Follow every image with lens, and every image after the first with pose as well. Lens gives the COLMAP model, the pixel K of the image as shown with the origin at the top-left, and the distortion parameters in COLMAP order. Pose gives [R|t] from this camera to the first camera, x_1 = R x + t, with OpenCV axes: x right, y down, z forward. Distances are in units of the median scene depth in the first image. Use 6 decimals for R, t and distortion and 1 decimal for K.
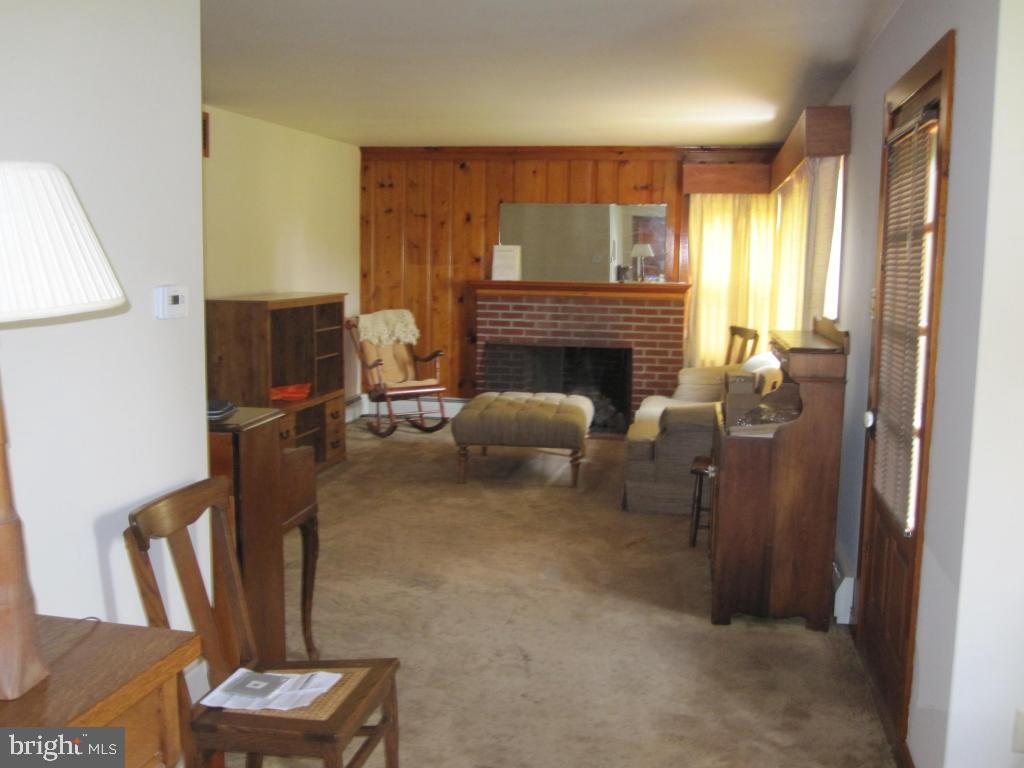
lens RADIAL K [[1027.4, 0, 512.0], [0, 1027.4, 384.0], [0, 0, 1]] dist [-0.070455, 0.035268]
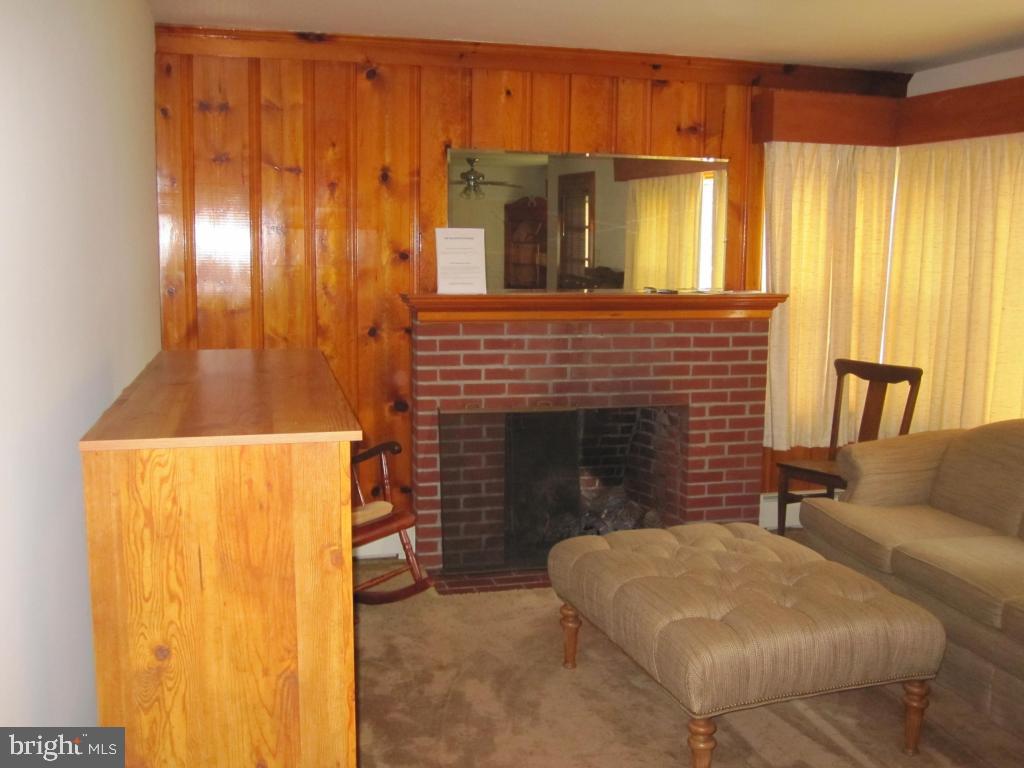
lens RADIAL K [[1027.4, 0, 512.0], [0, 1027.4, 384.0], [0, 0, 1]] dist [-0.070455, 0.035268]
pose [[0.897769, -0.065675, 0.435543, -0.225947], [0.058444, 0.997840, 0.029996, -0.070195], [-0.436573, -0.001475, 0.899668, 0.519544]]
